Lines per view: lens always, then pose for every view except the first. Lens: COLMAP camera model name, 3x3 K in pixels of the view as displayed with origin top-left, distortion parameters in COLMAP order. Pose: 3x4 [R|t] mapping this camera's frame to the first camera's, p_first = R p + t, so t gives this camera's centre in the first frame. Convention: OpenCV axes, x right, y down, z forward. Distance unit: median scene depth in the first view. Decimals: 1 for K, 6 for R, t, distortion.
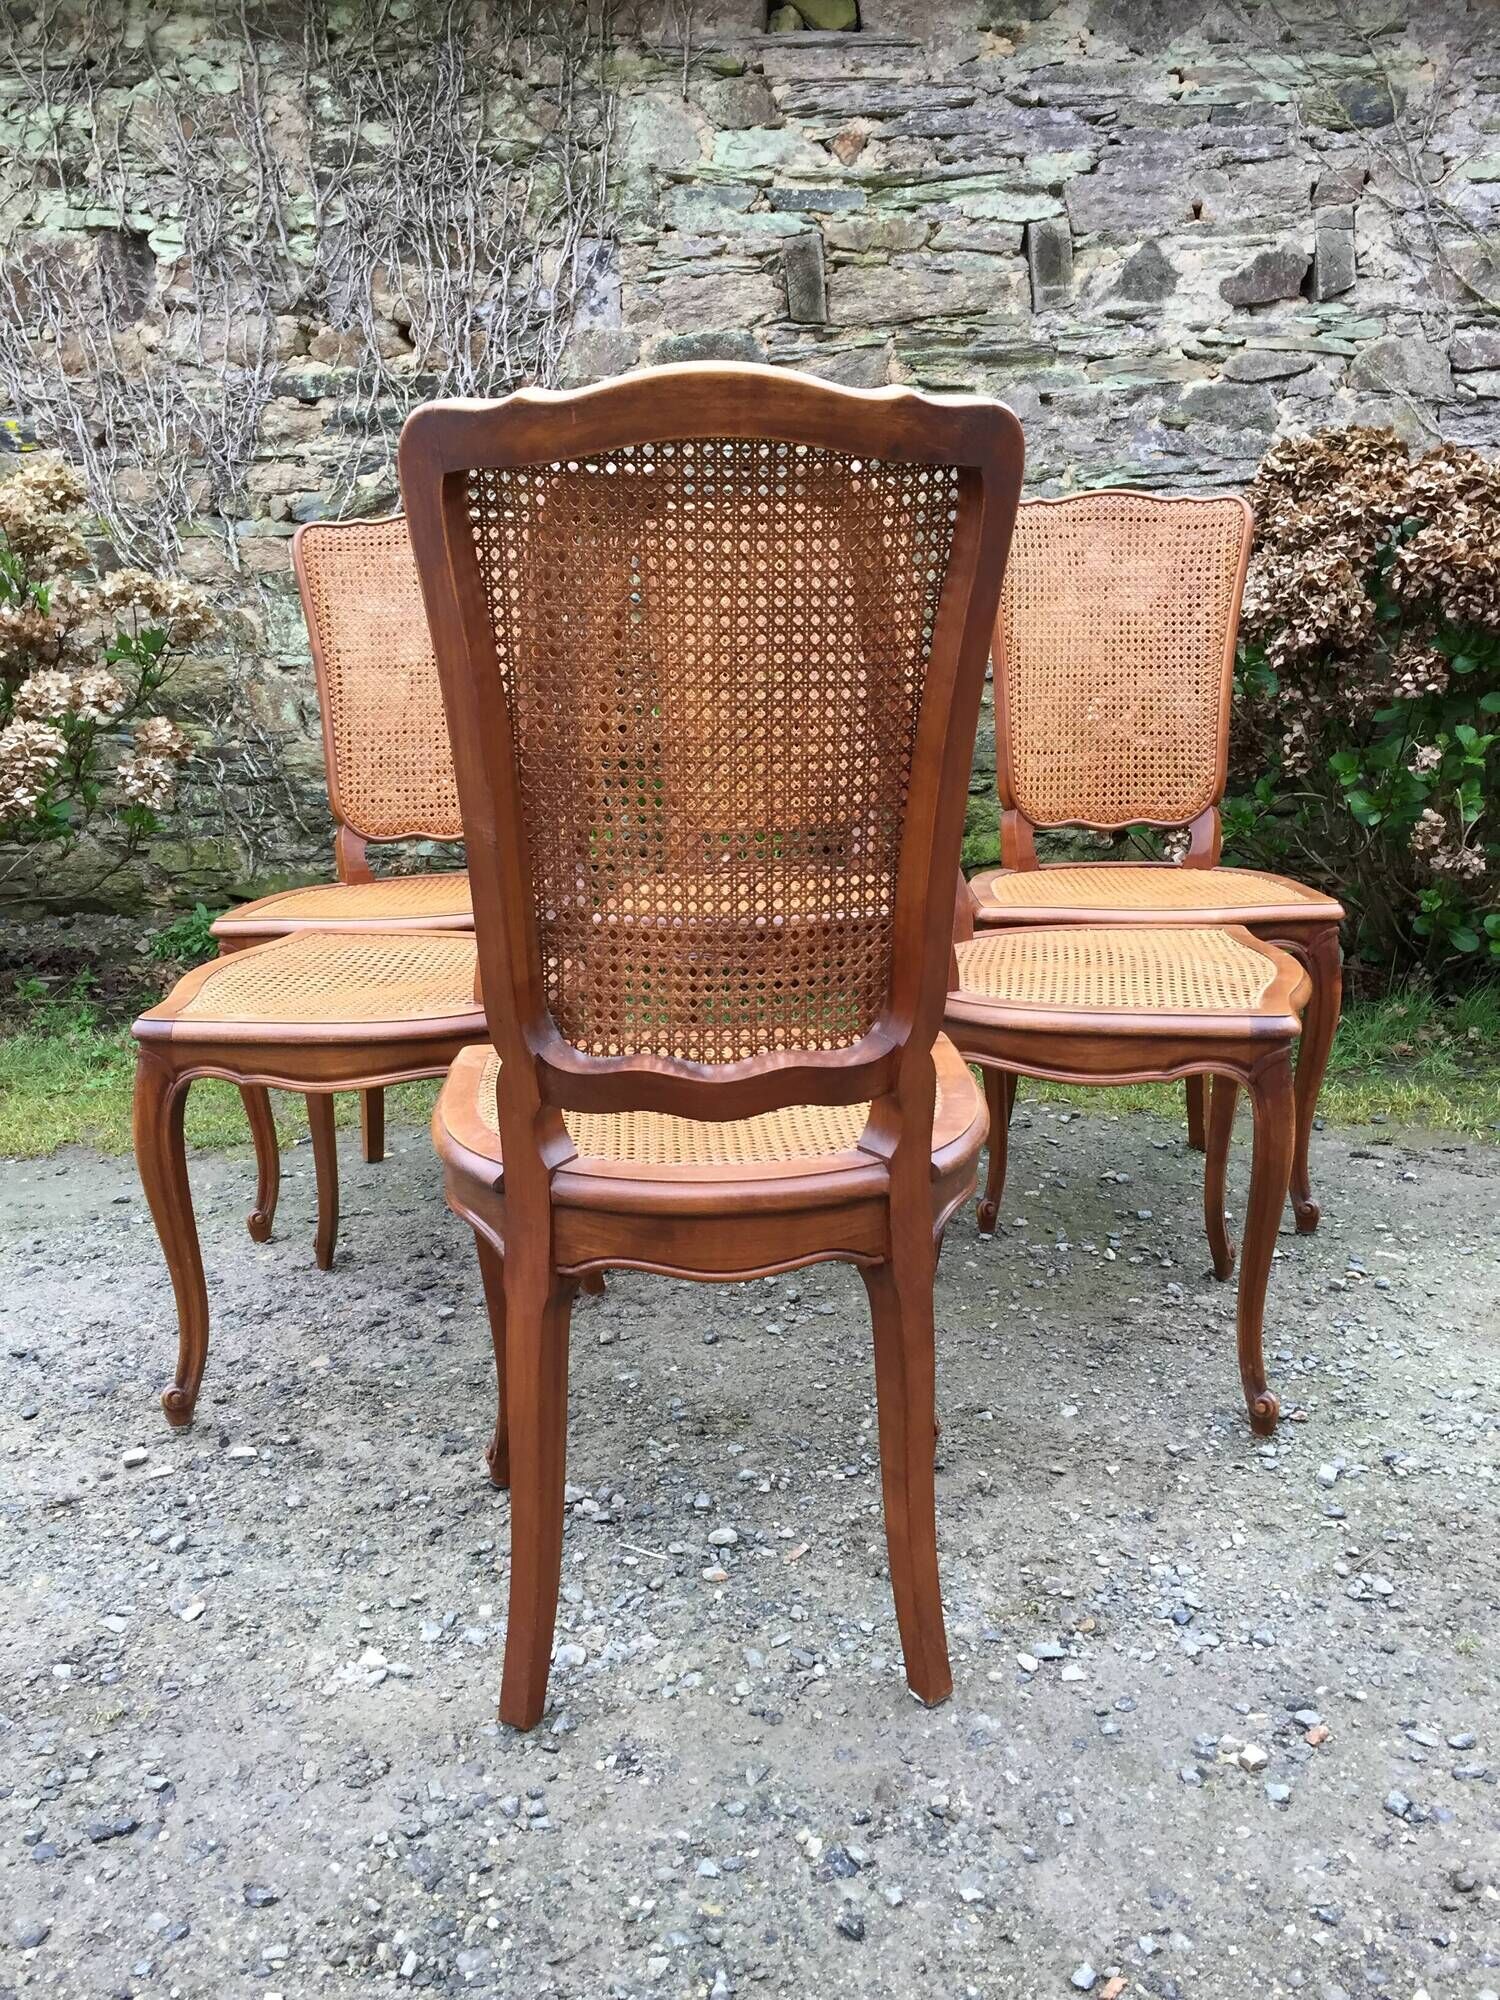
lens RADIAL K [[1716.2, 0, 750.0], [0, 1716.2, 1007.5], [0, 0, 1]] dist [0.084068, -0.113875]
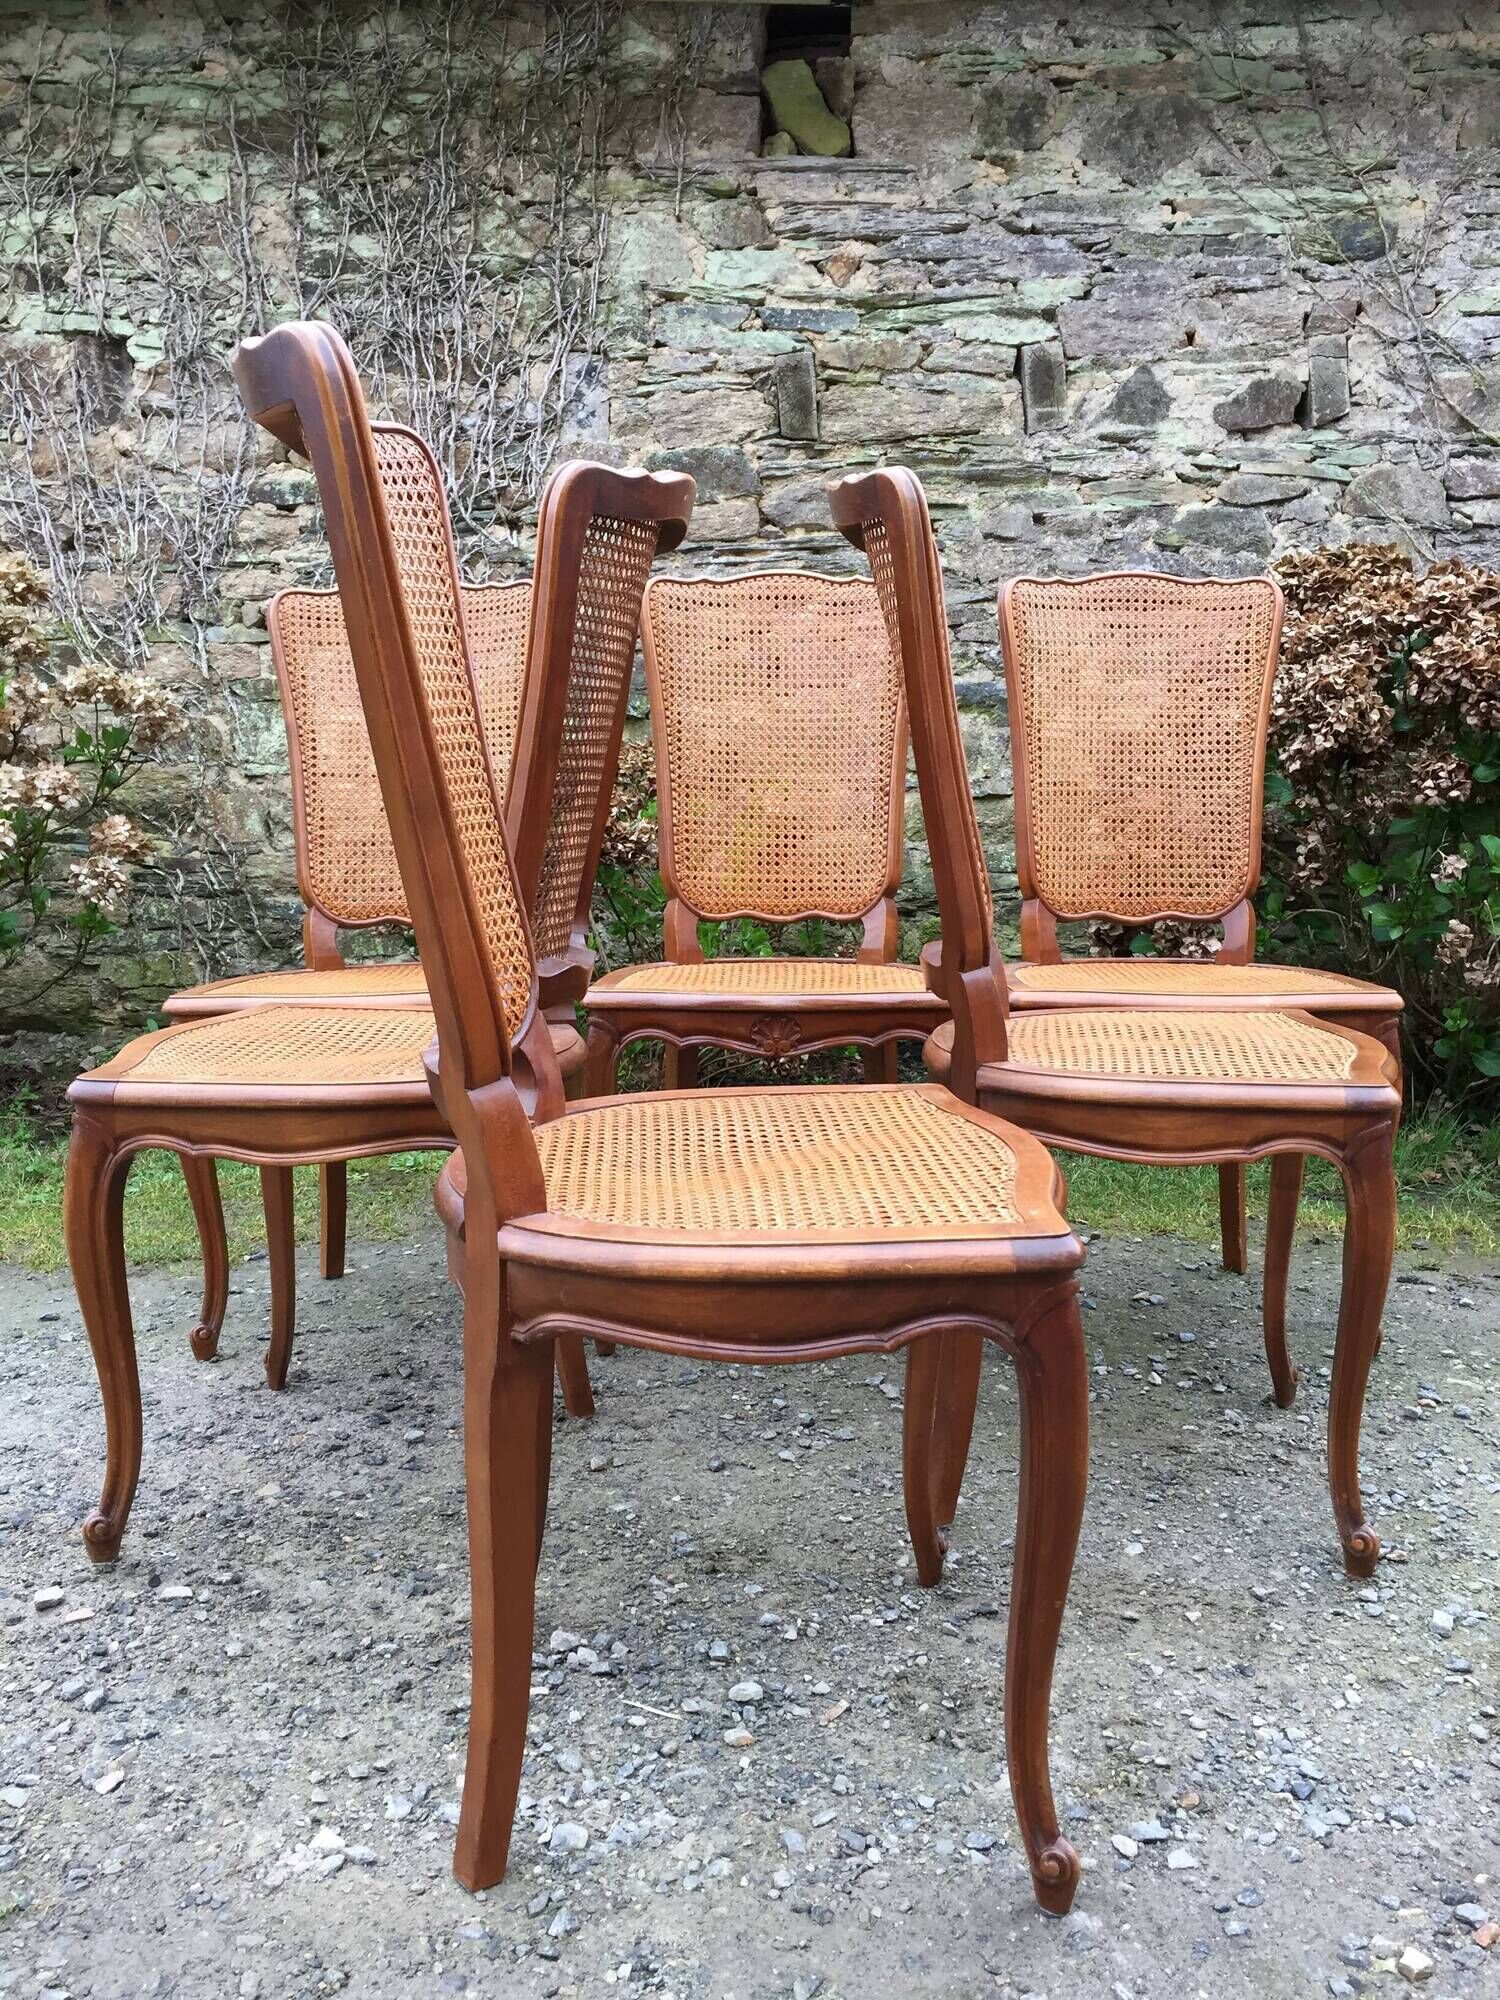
lens RADIAL K [[1716.2, 0, 749.4], [0, 1716.2, 1009.3], [0, 0, 1]] dist [0.084068, -0.113875]
pose [[0.999586, 0.012486, 0.025926, -0.016576], [-0.009974, 0.995442, -0.094845, 0.022519], [-0.026992, 0.094547, 0.995154, 0.052016]]
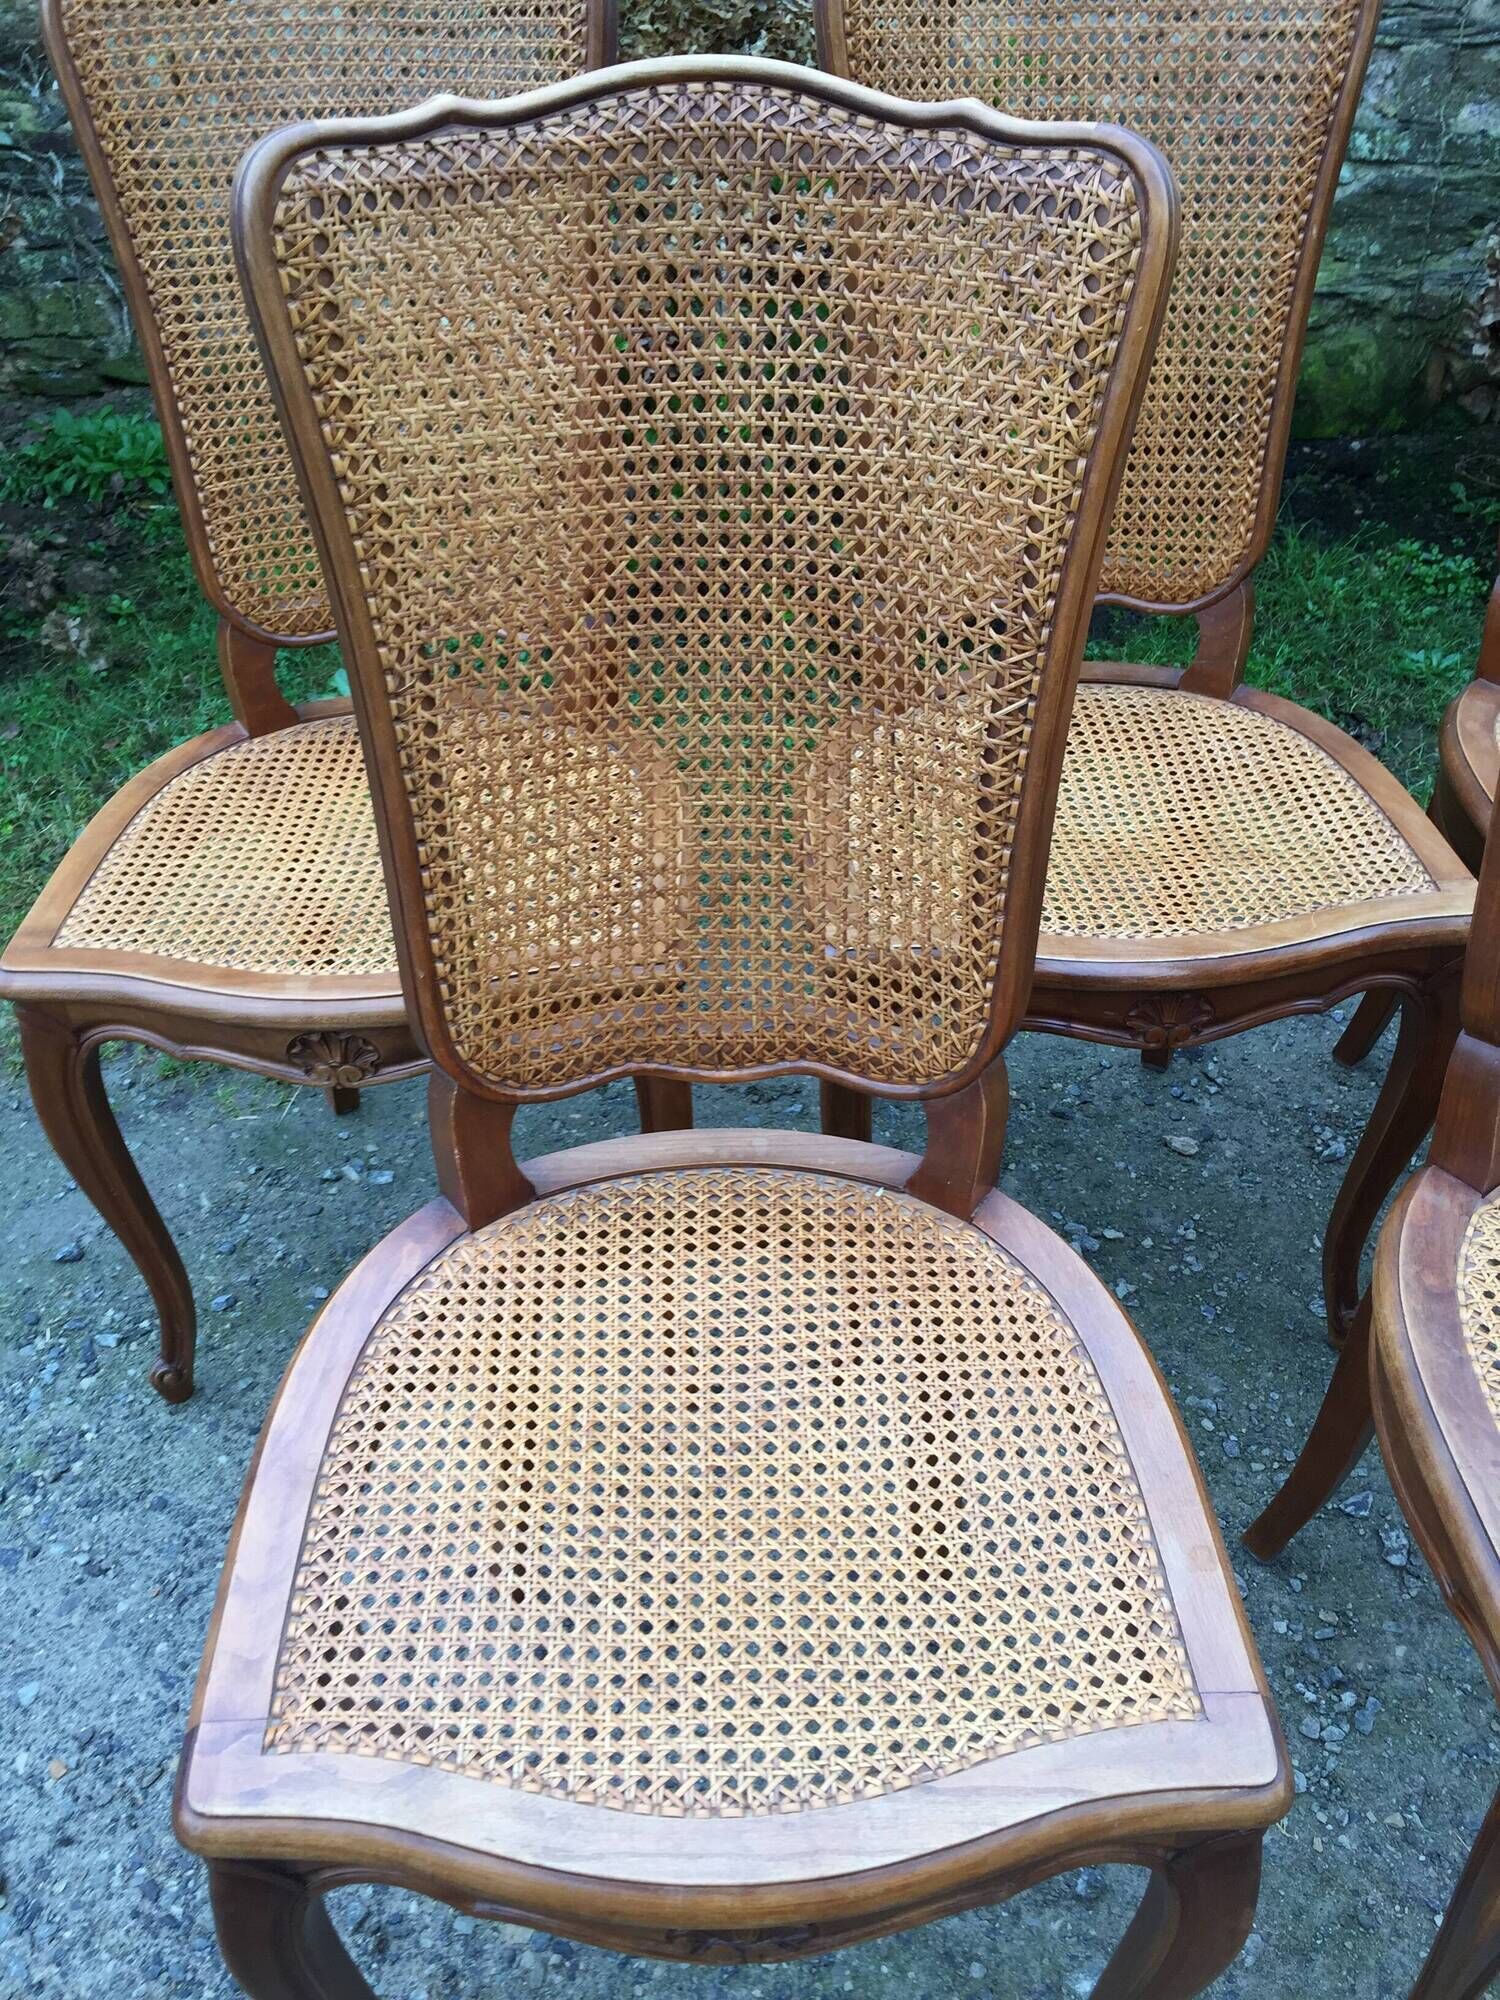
lens RADIAL K [[1716.2, 0, 747.3], [0, 1716.2, 1016.1], [0, 0, 1]] dist [0.084068, -0.113875]
pose [[0.998752, -0.017735, 0.046682, -0.100414], [-0.004547, 0.898633, 0.438677, -0.155411], [-0.049730, -0.438342, 0.897432, 0.316619]]
